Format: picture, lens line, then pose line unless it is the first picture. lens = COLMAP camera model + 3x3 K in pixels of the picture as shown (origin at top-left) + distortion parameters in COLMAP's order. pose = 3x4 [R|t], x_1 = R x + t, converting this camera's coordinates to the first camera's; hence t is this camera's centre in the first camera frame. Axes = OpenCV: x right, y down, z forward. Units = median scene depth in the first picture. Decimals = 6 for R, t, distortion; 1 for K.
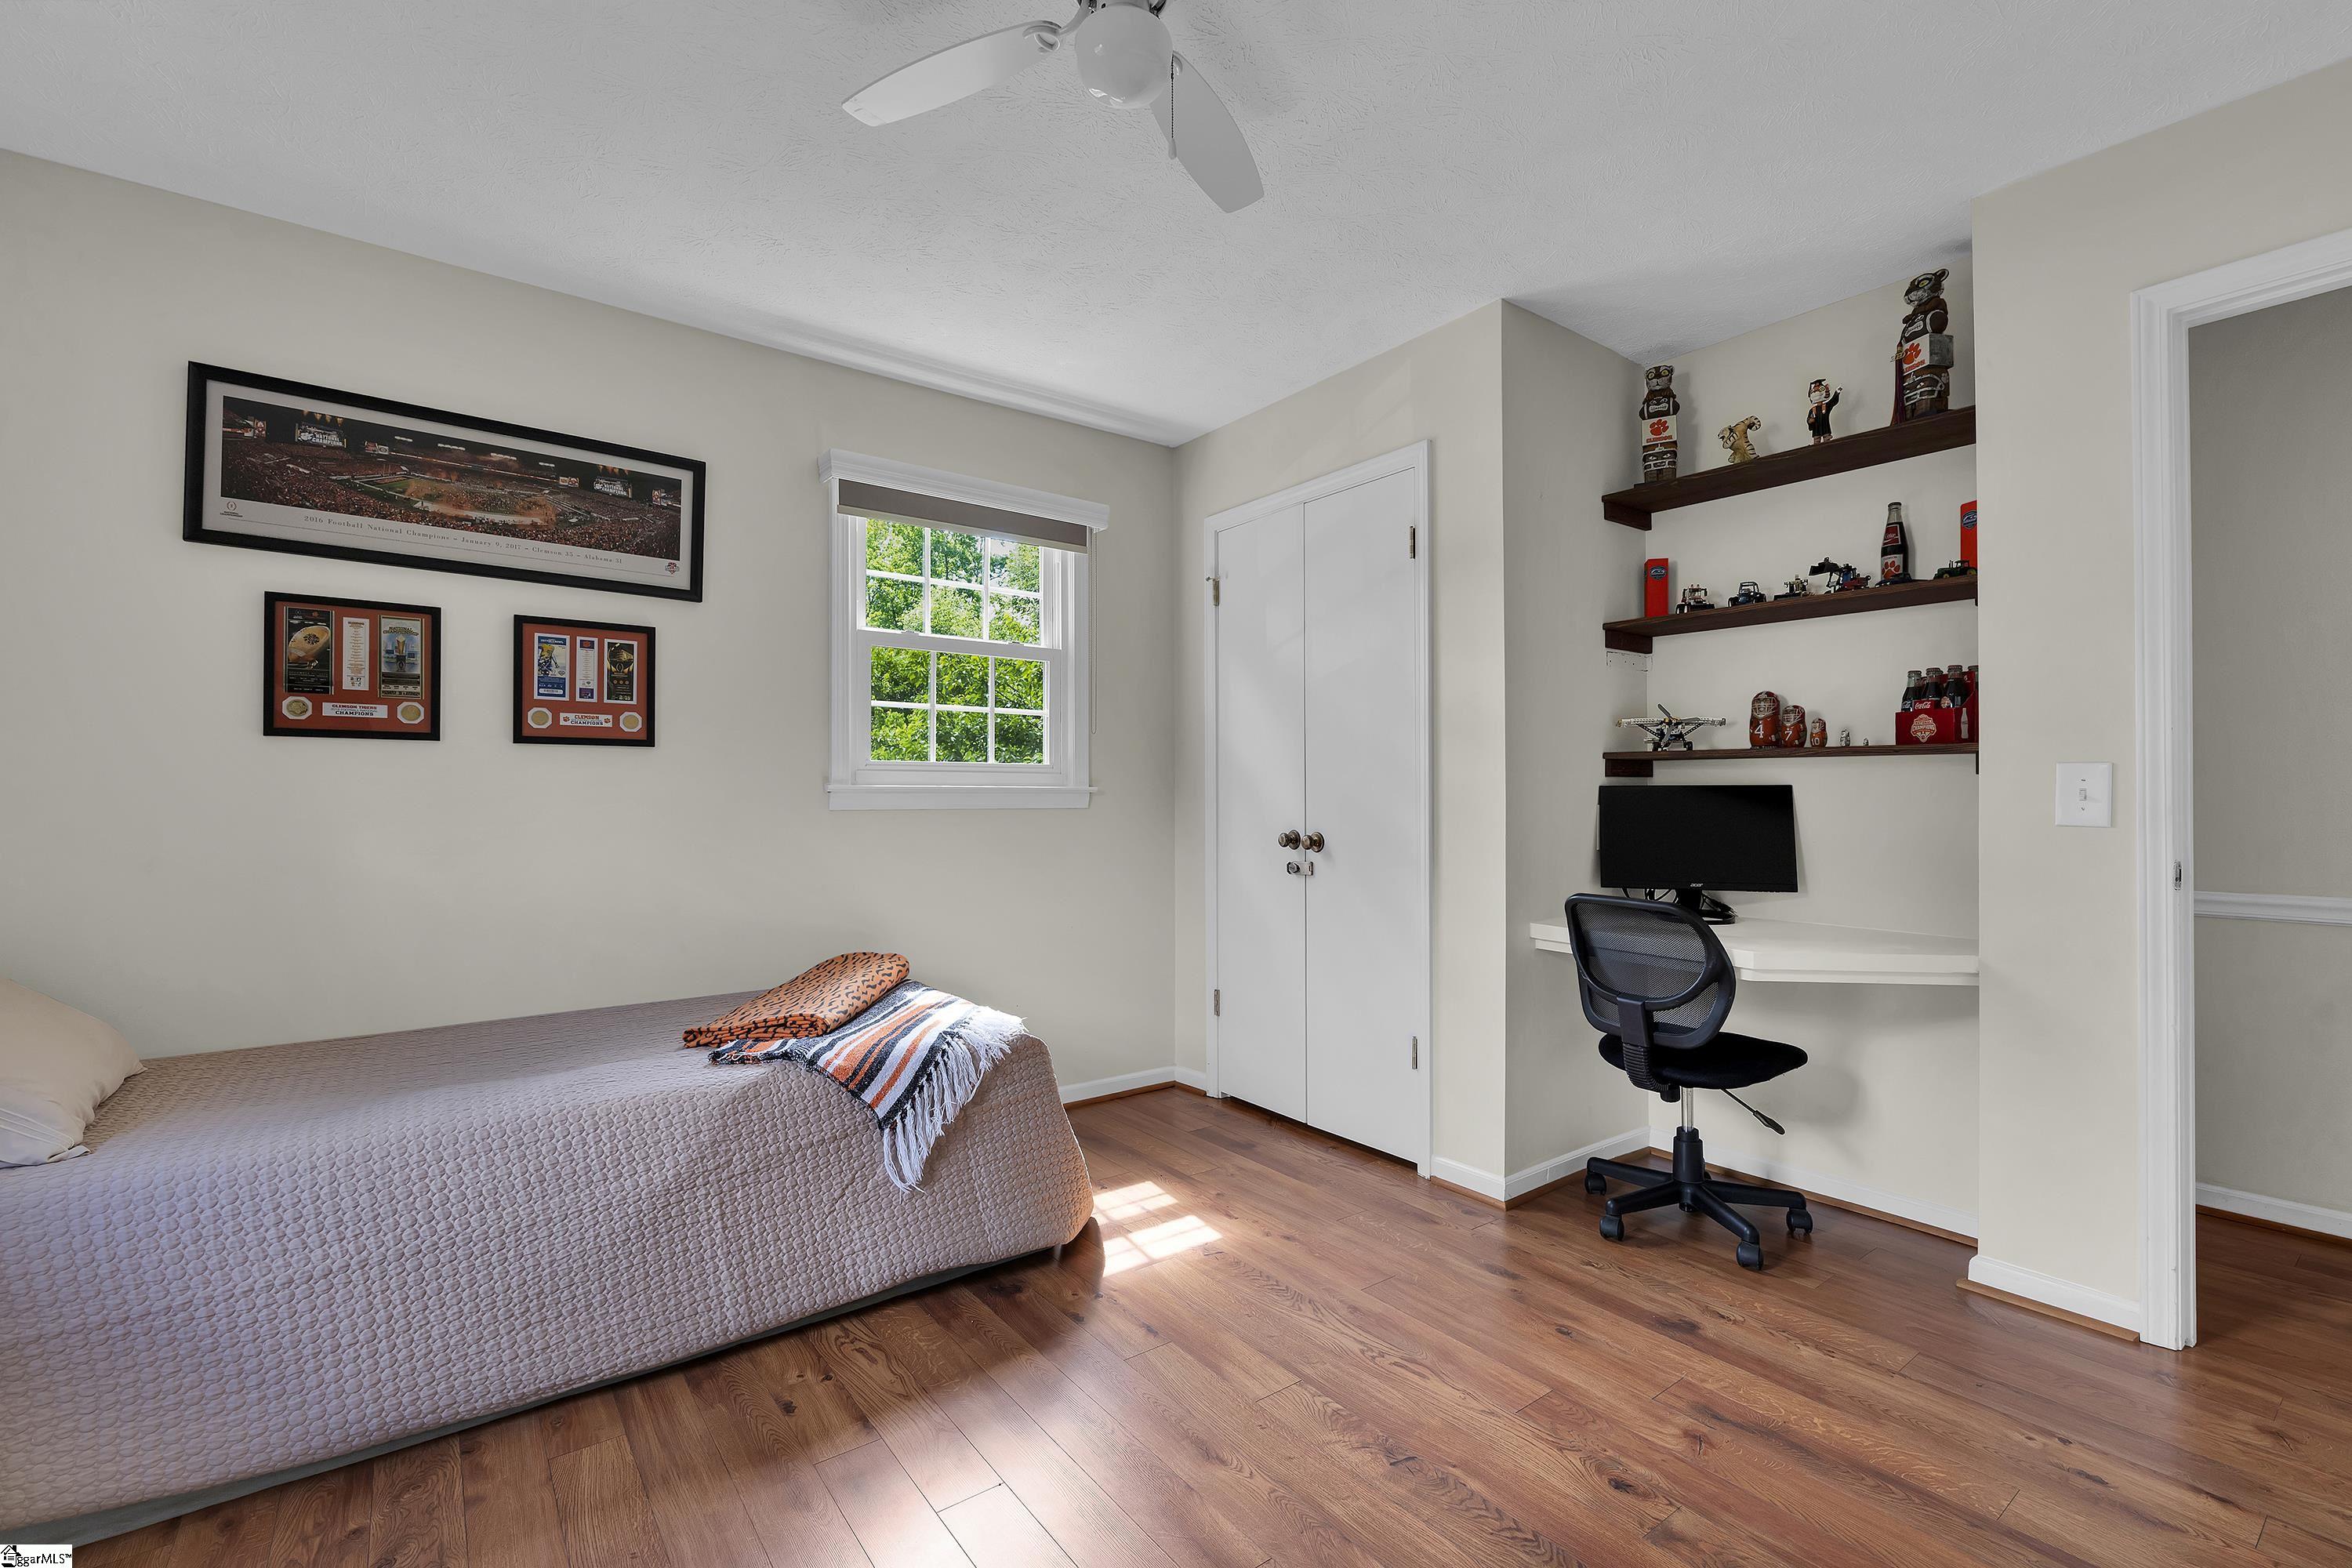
lens RADIAL K [[1040.2, 0, 1179.6], [0, 1040.2, 780.0], [0, 0, 1]] dist [-0.002989, 0.000521]
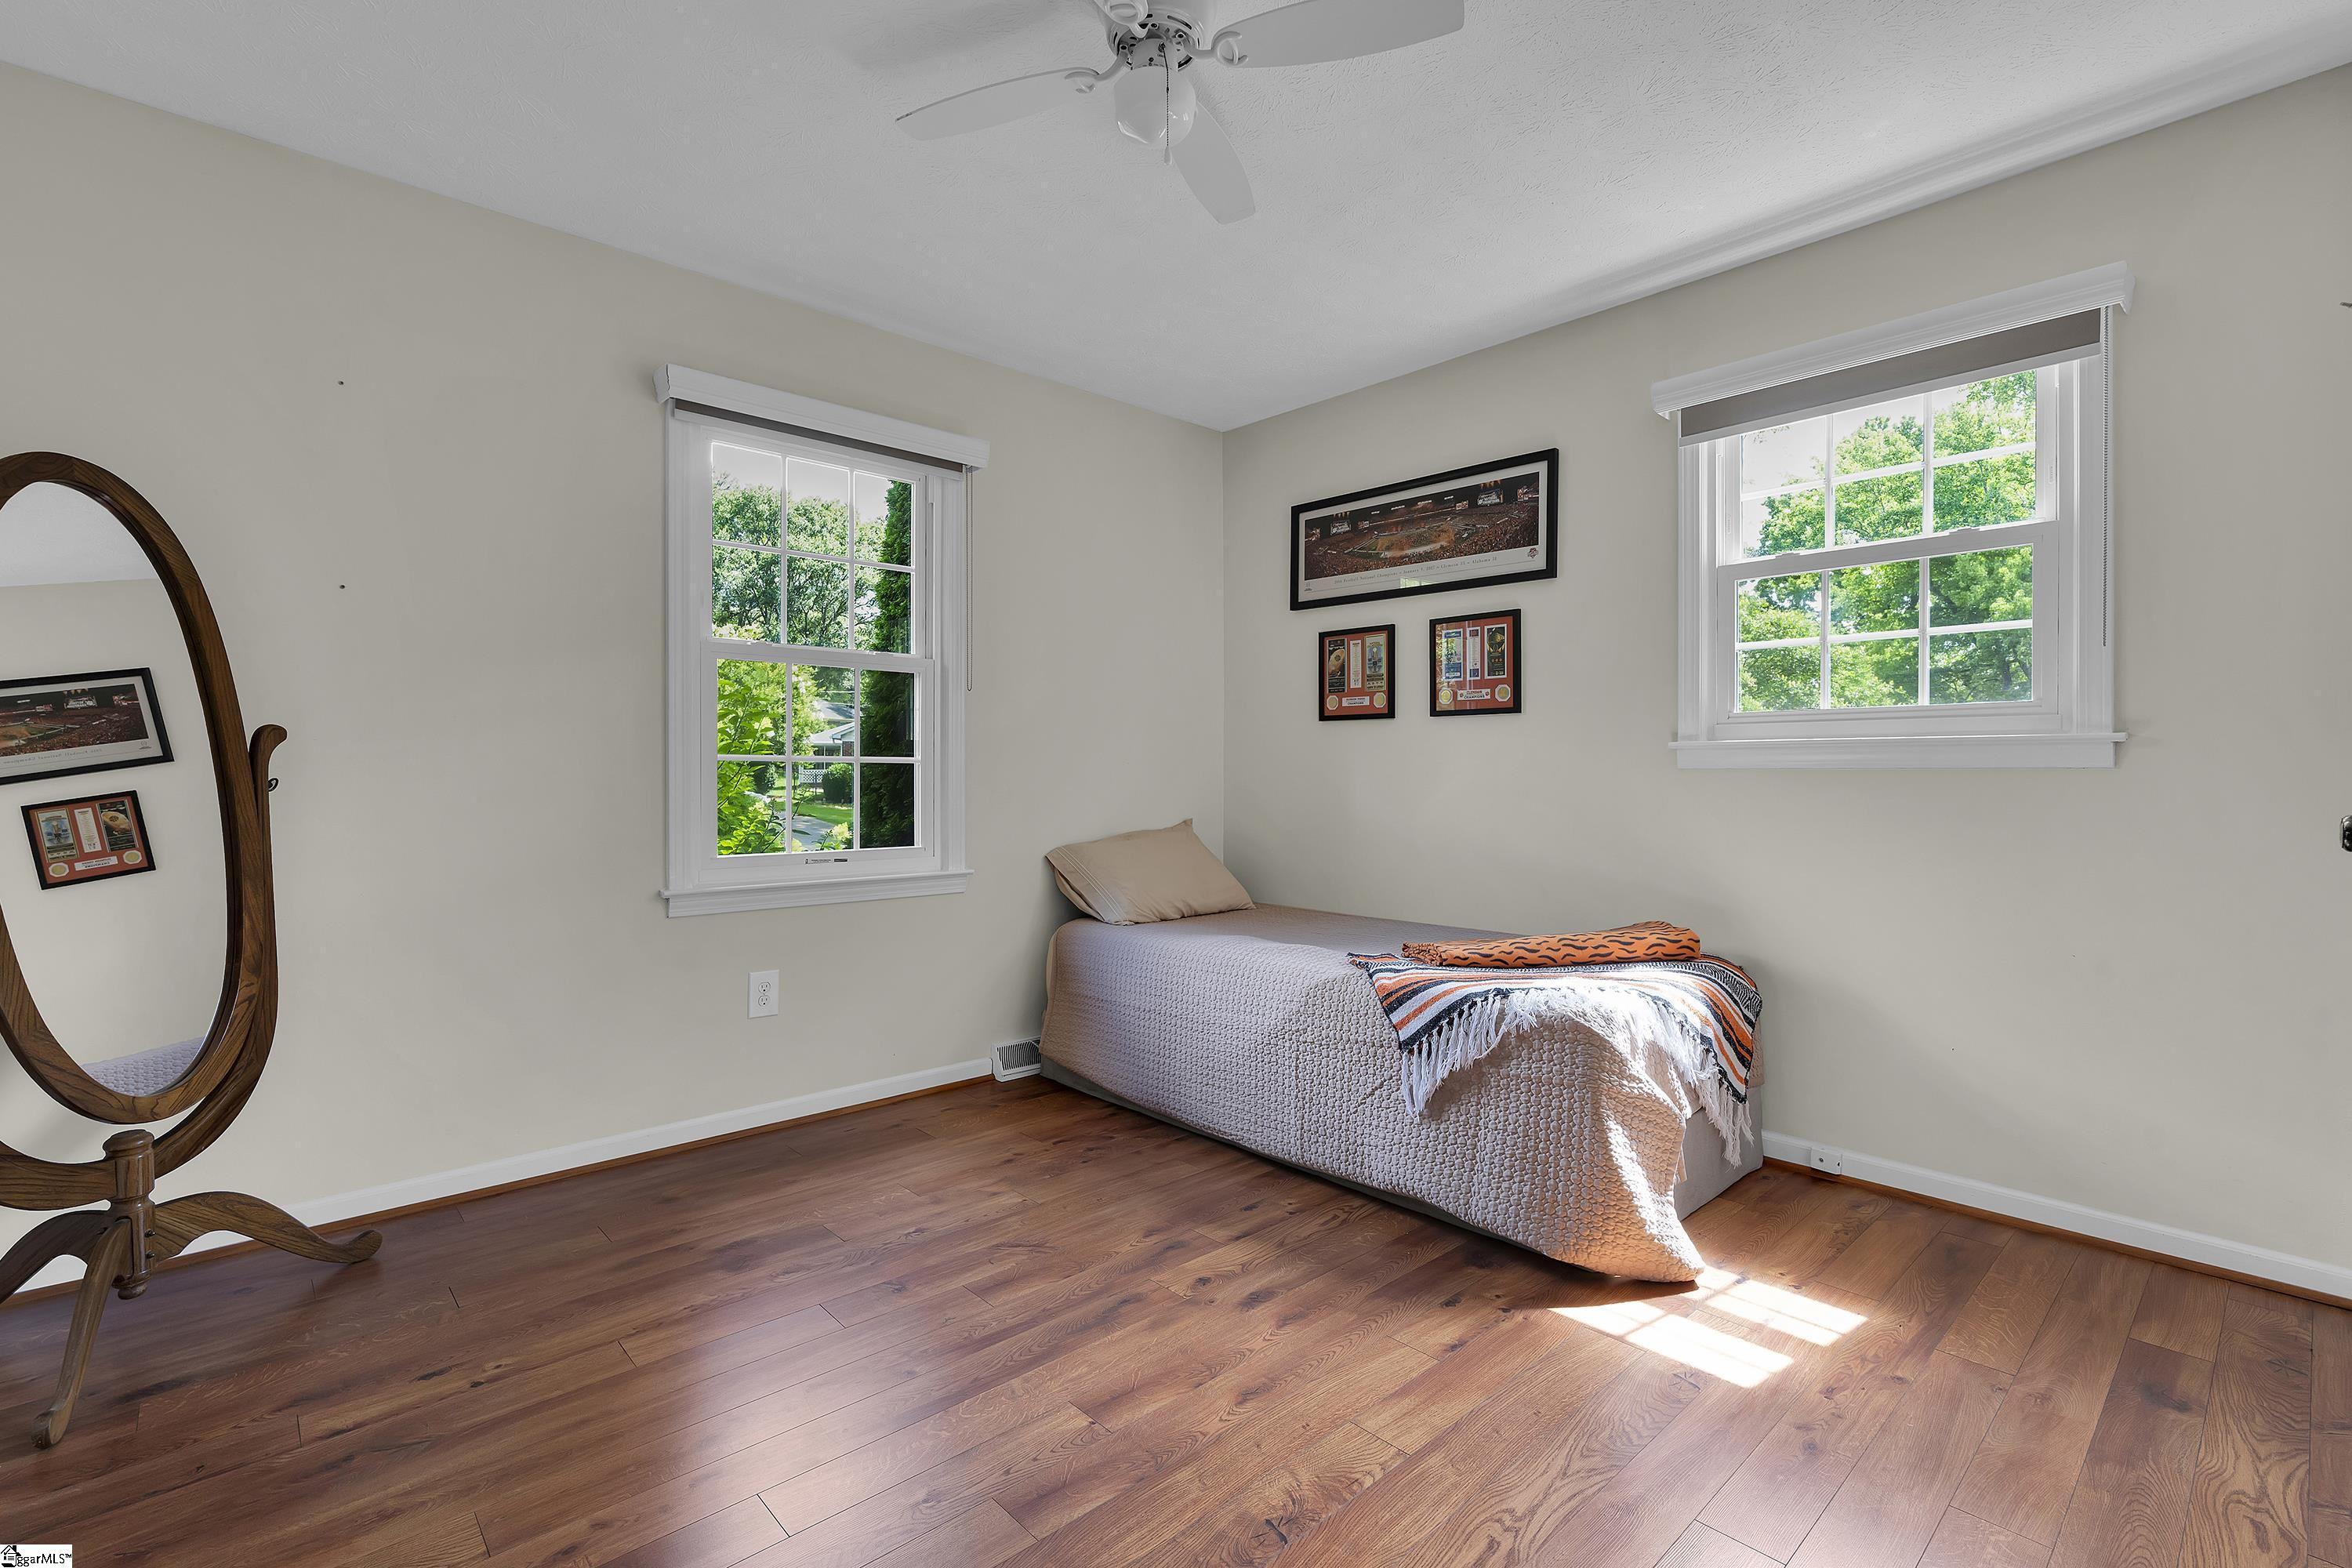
lens RADIAL K [[1040.2, 0, 1172.2], [0, 1040.2, 782.0], [0, 0, 1]] dist [-0.002989, 0.000521]
pose [[0.097292, 0.007978, -0.995224, 0.668089], [0.013550, 0.999865, 0.009340, 0.031862], [0.995164, -0.014394, 0.097170, 0.557873]]
